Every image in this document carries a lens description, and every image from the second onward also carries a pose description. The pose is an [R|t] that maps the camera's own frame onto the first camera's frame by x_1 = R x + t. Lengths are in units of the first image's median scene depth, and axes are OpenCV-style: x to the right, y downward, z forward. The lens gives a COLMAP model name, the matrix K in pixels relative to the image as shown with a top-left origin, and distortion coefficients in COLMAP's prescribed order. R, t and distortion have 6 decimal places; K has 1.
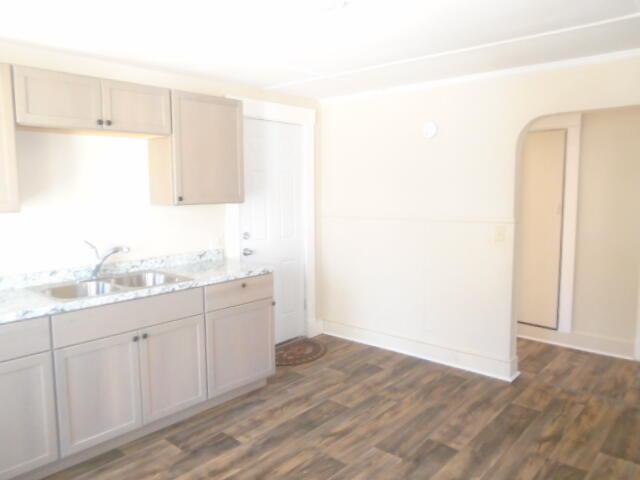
lens RADIAL K [[477.9, 0, 320.0], [0, 477.9, 240.0], [0, 0, 1]] dist [-0.035214, 0.004208]
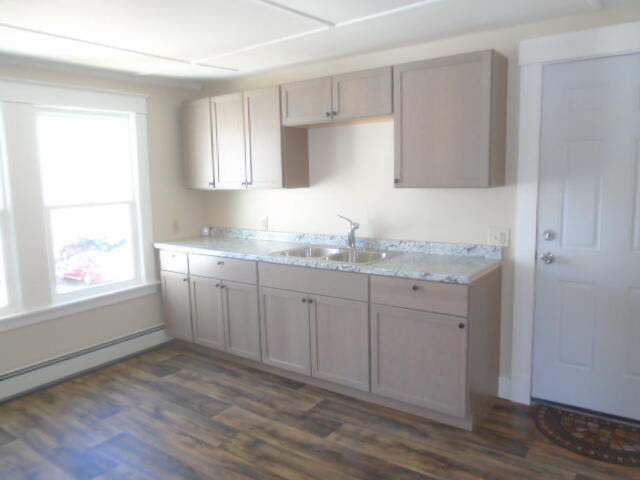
lens RADIAL K [[490.9, 0, 320.0], [0, 490.9, 240.0], [0, 0, 1]] dist [-0.040308, -0.004899]
pose [[0.085419, 0.140944, -0.986326, 0.709442], [-0.084176, 0.987425, 0.133811, -0.094157], [0.992783, 0.071595, 0.096209, 0.813600]]
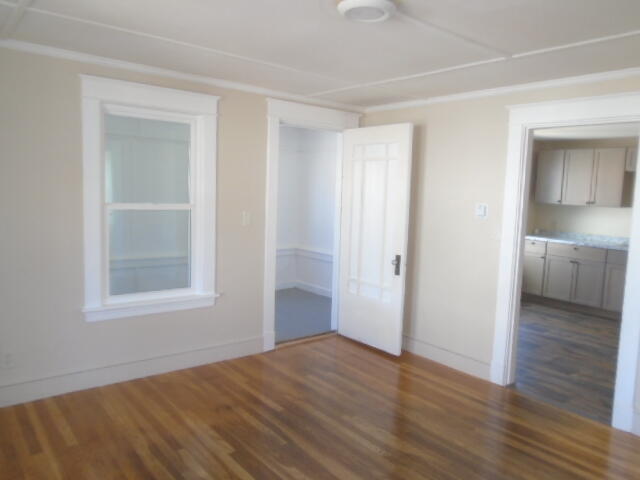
lens RADIAL K [[477.9, 0, 320.0], [0, 477.9, 240.0], [0, 0, 1]] dist [-0.035214, 0.004208]
pose [[-0.157388, 0.121798, -0.979997, 1.031135], [-0.134343, 0.980499, 0.143436, -0.072489], [0.978356, 0.154231, -0.137956, 0.494470]]
